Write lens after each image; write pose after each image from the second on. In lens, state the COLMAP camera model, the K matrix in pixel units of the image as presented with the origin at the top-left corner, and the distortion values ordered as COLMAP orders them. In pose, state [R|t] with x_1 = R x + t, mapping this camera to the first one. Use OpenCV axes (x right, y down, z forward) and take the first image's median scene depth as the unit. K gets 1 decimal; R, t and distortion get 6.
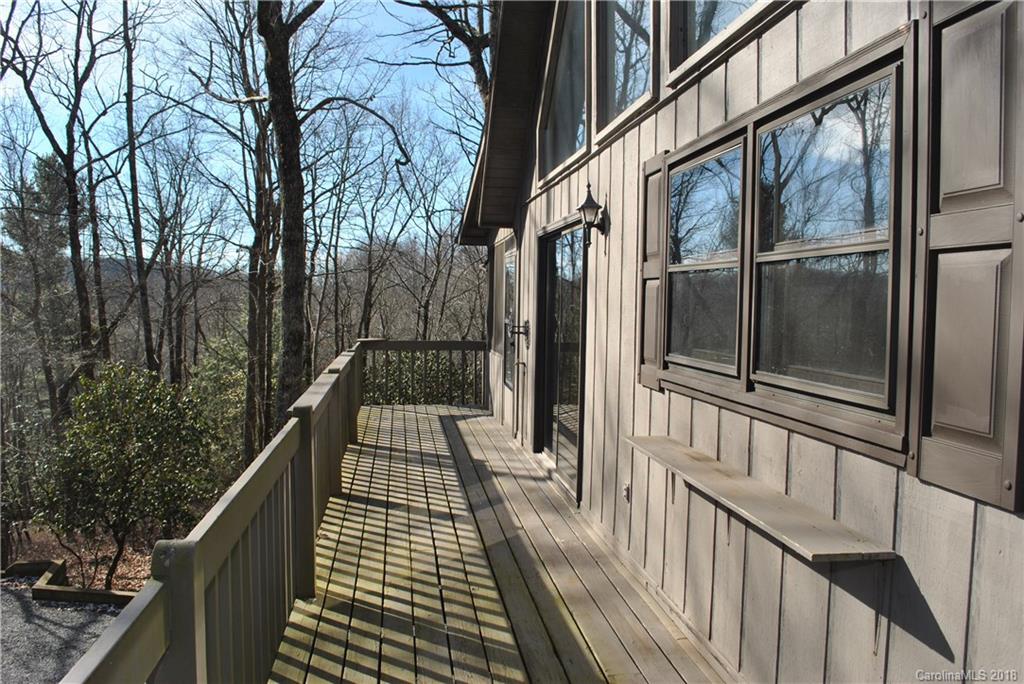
lens RADIAL K [[812.9, 0, 509.8], [0, 812.9, 345.4], [0, 0, 1]] dist [-0.072977, 0.015090]
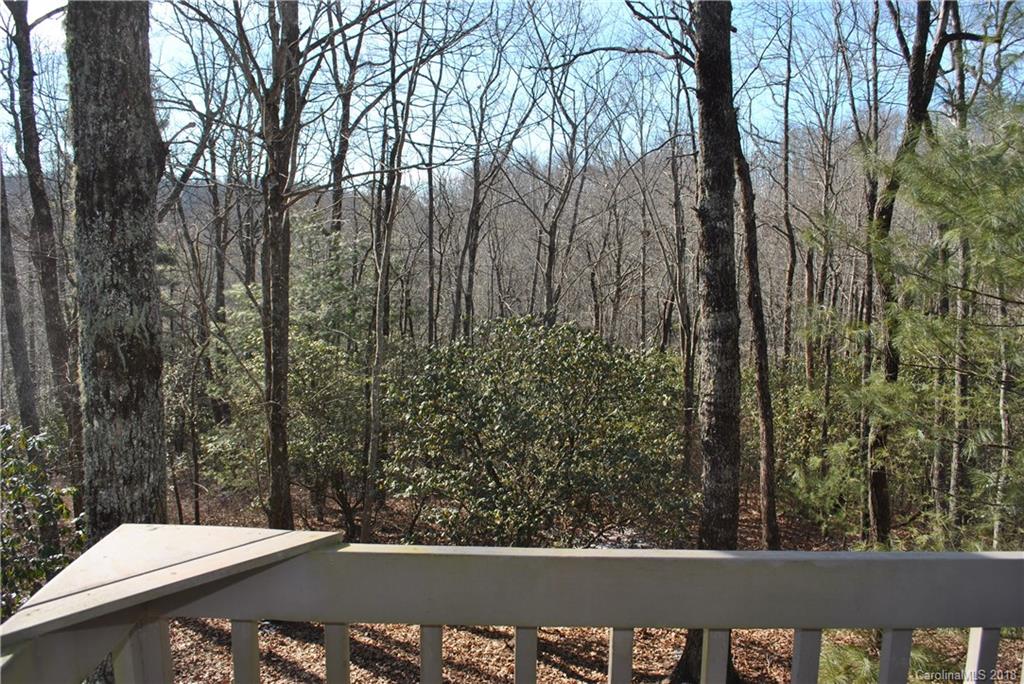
lens RADIAL K [[812.9, 0, 509.7], [0, 812.9, 340.4], [0, 0, 1]] dist [-0.072977, 0.015090]
pose [[0.989720, 0.025376, -0.140750, -0.036767], [-0.012499, 0.995715, 0.091629, -0.017024], [0.142472, -0.088928, 0.985796, 0.288140]]
